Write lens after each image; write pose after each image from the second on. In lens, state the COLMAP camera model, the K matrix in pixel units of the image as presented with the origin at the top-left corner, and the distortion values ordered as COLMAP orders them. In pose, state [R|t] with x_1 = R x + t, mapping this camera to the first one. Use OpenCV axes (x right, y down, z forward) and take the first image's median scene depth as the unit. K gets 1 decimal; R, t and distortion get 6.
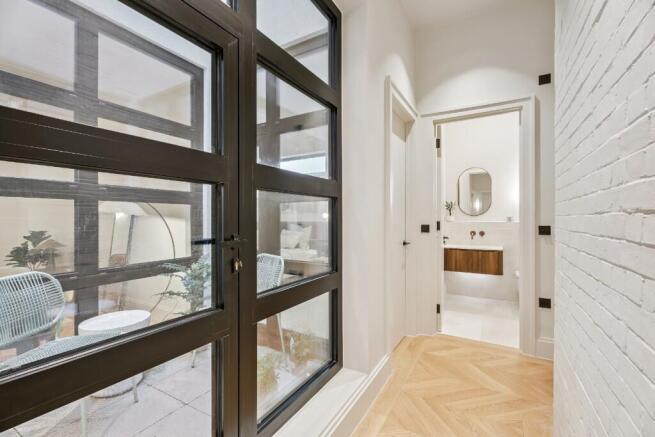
lens RADIAL K [[291.5, 0, 326.5], [0, 291.5, 218.4], [0, 0, 1]] dist [-0.000017, -0.000153]
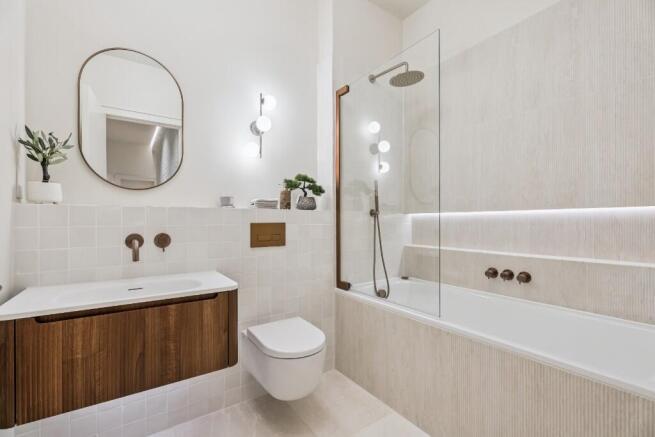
lens RADIAL K [[291.5, 0, 326.7], [0, 291.5, 217.8], [0, 0, 1]] dist [-0.000017, -0.000153]
pose [[0.420587, 0.002341, 0.907249, 0.317307], [-0.003039, 0.999995, -0.001171, 0.026454], [-0.907247, -0.002264, 0.420592, 0.710467]]
